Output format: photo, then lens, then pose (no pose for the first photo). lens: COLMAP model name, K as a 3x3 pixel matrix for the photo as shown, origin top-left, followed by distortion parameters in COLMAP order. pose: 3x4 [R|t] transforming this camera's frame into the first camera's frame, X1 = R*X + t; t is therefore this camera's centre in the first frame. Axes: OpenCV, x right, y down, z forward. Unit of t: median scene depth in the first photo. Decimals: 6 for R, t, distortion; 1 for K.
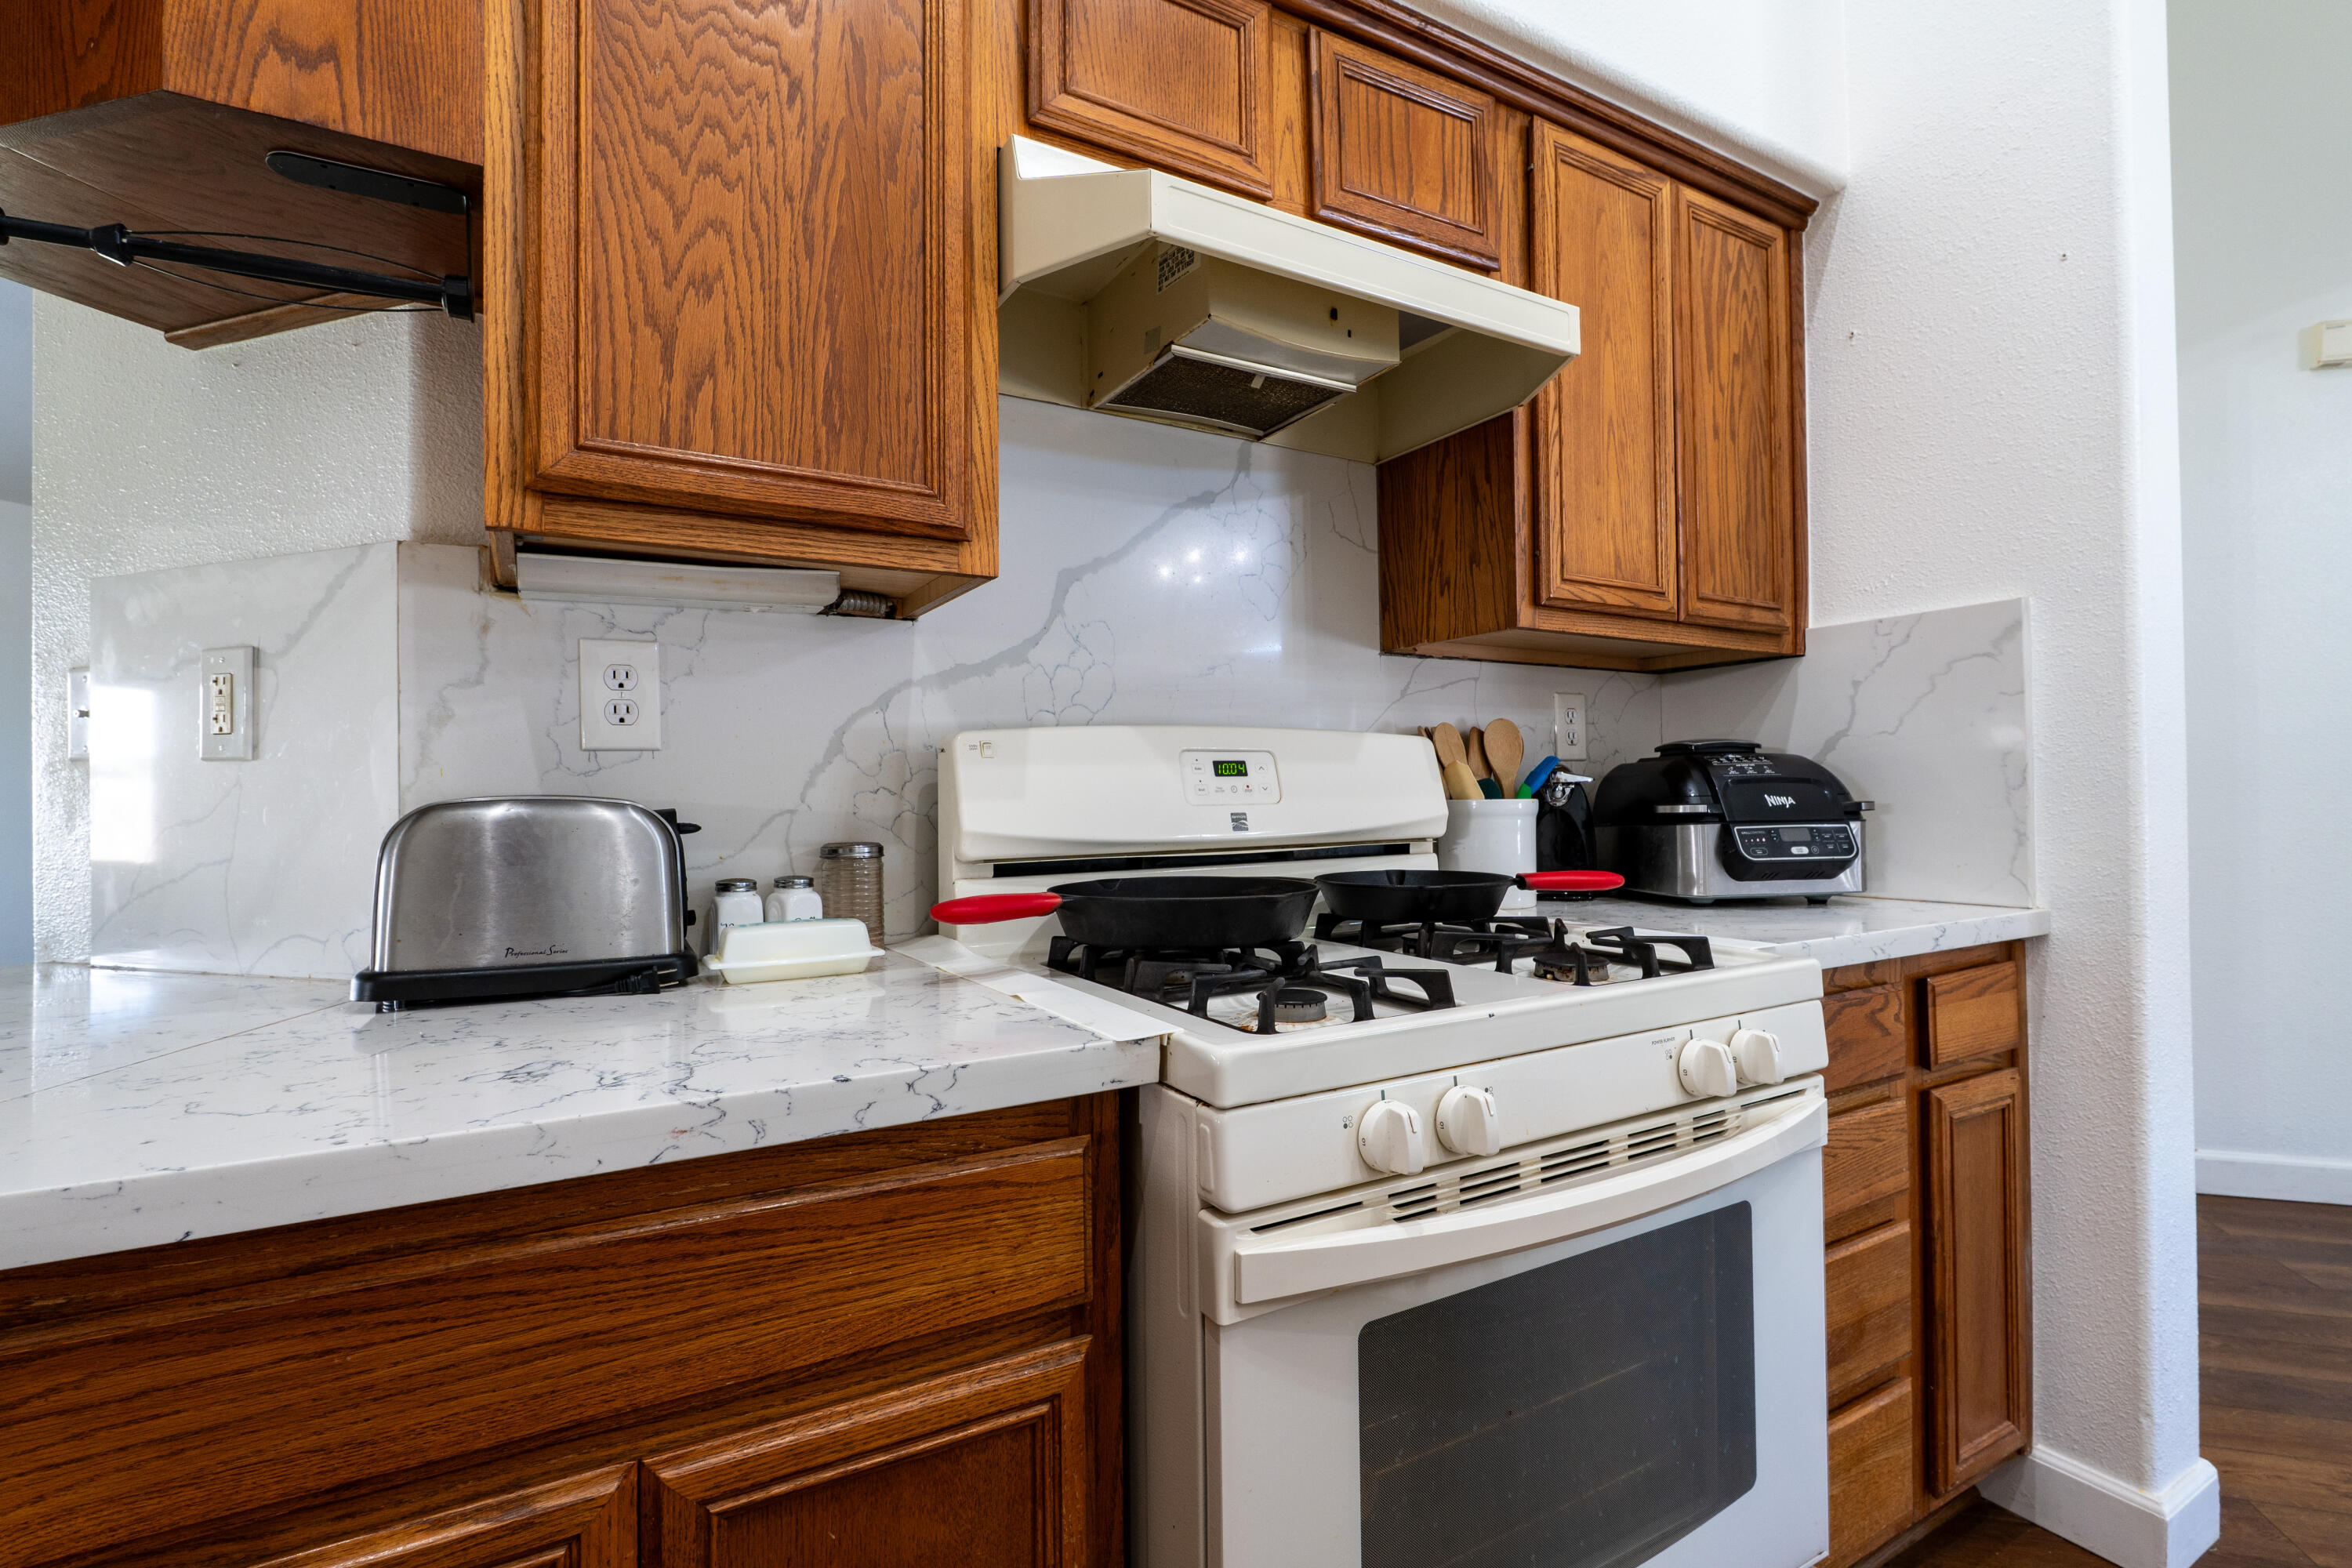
lens RADIAL K [[1092.9, 0, 1171.9], [0, 1092.9, 780.4], [0, 0, 1]] dist [-0.005353, -0.001082]
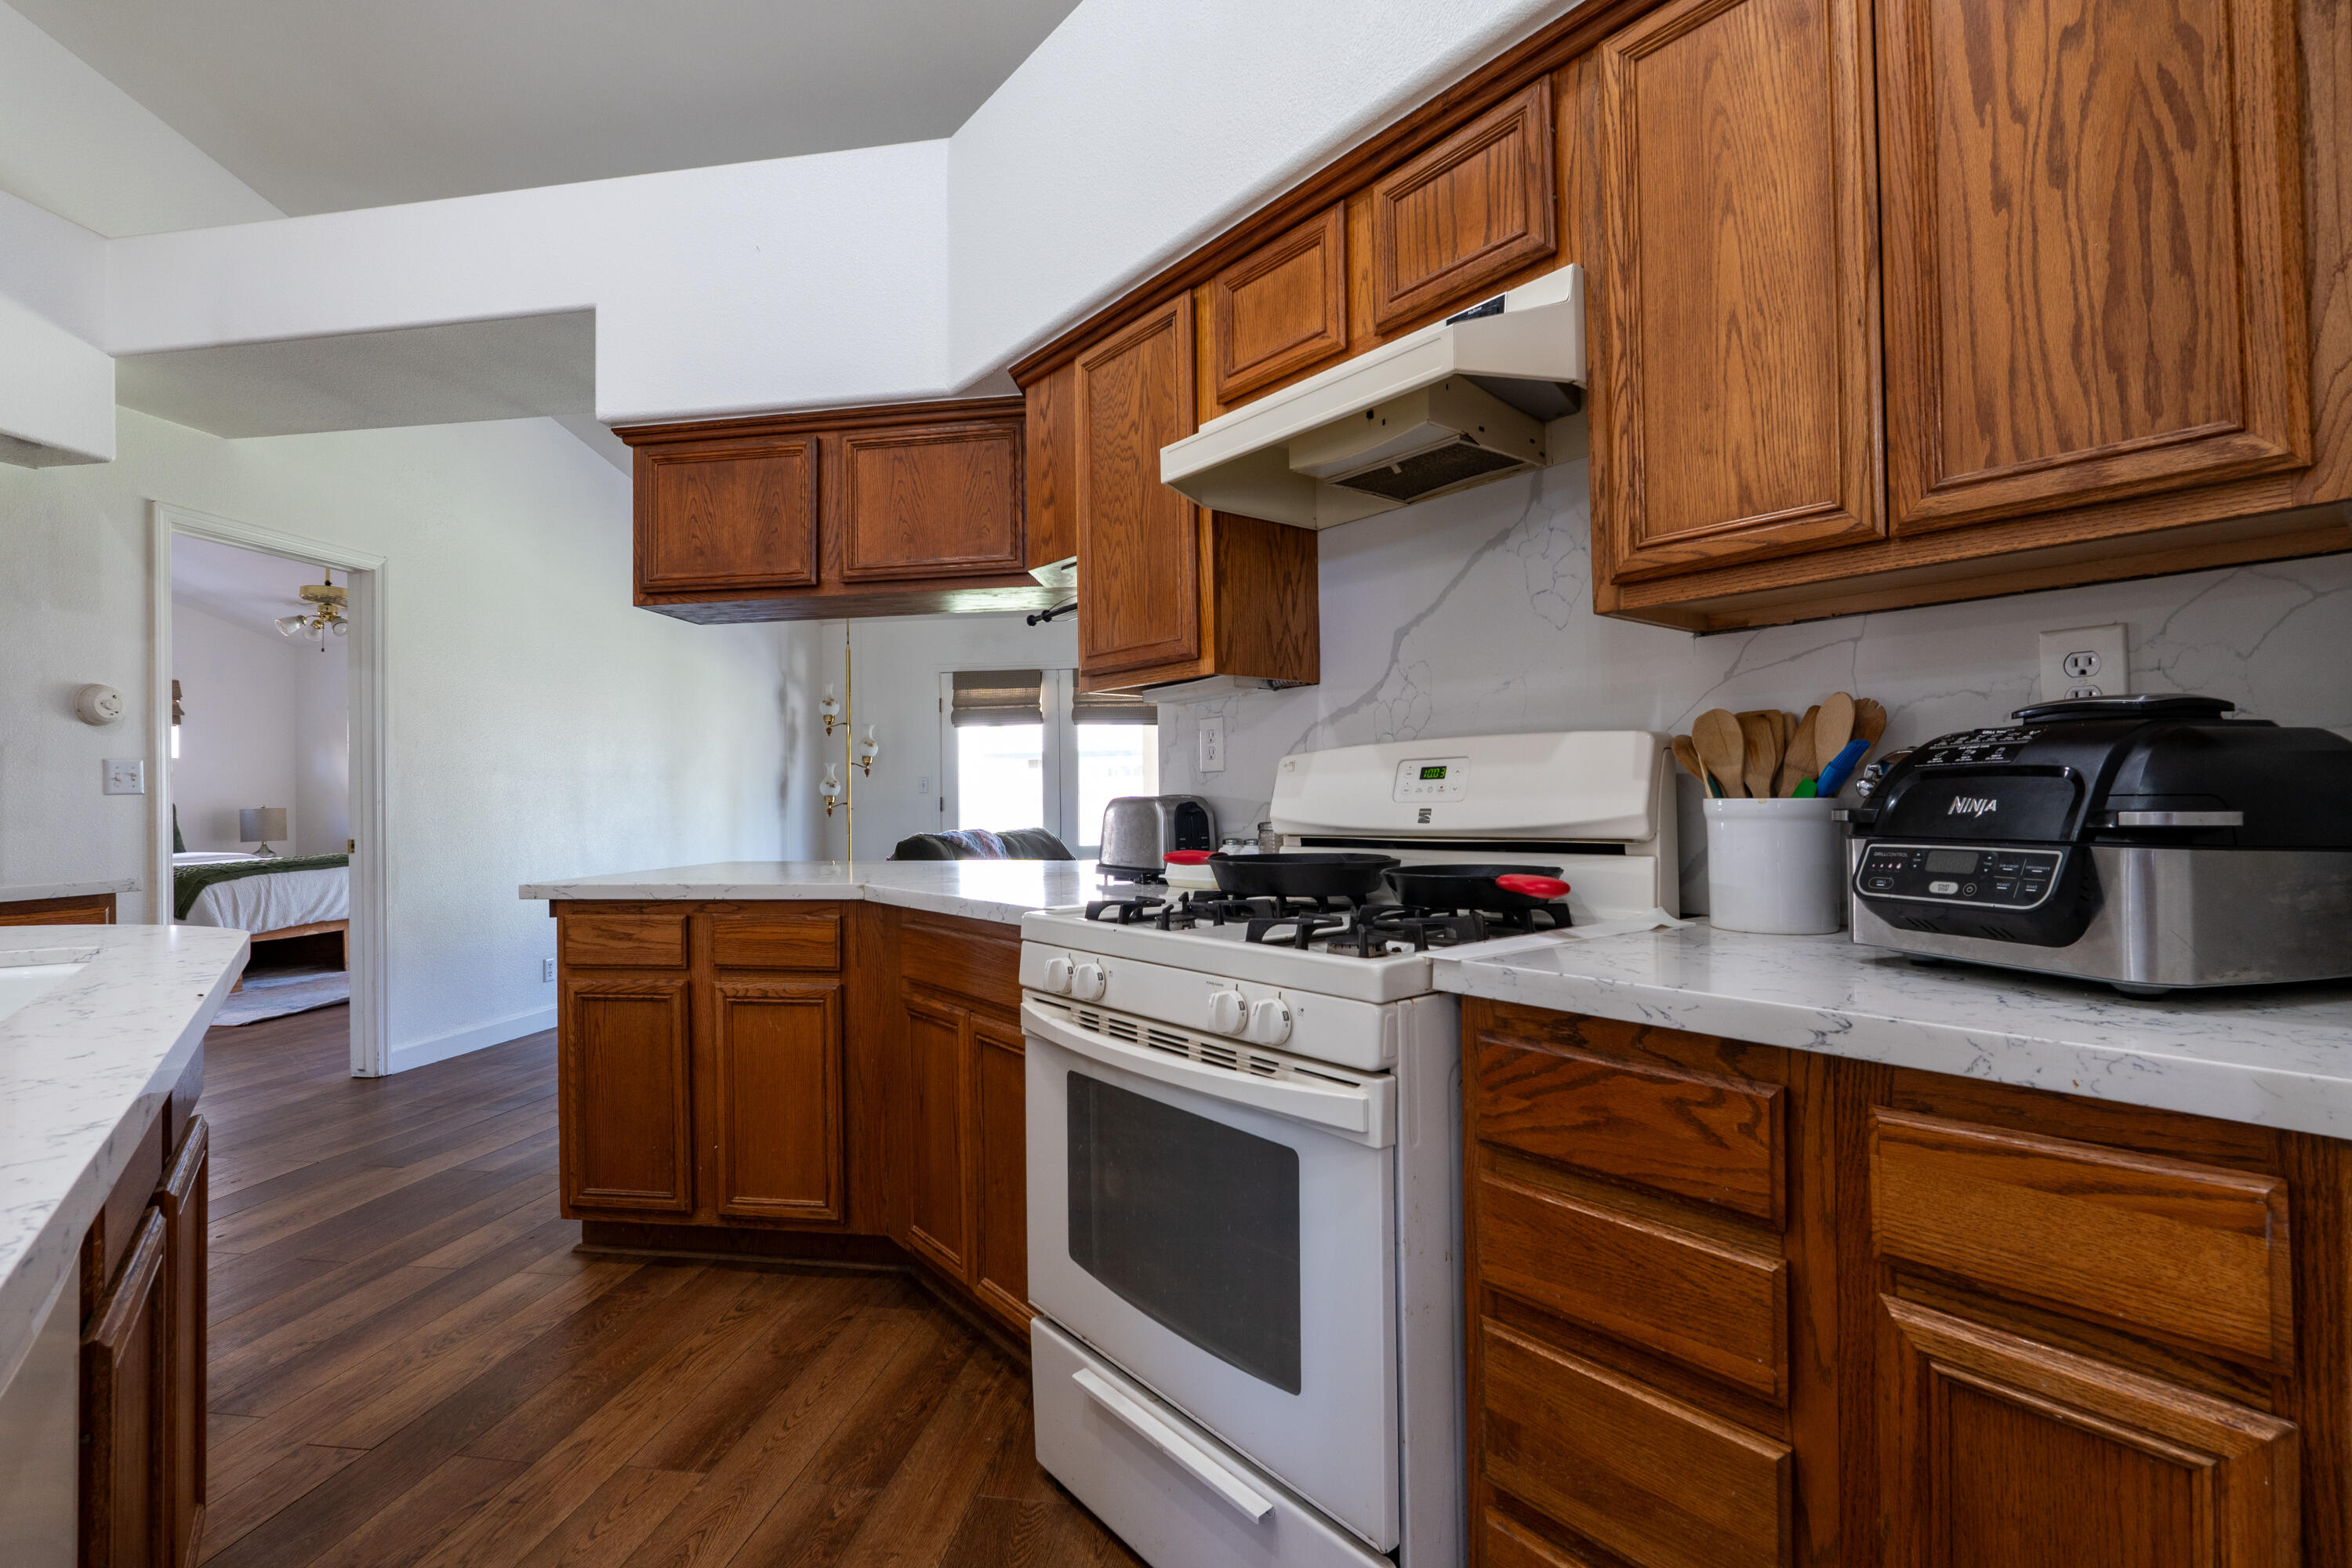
lens RADIAL K [[1092.9, 0, 1173.5], [0, 1092.9, 787.3], [0, 0, 1]] dist [-0.005353, -0.001082]
pose [[0.130395, -0.000626, -0.991462, 1.246472], [0.026372, 0.999648, 0.002837, -0.005804], [0.991111, -0.026517, 0.130365, 0.545816]]
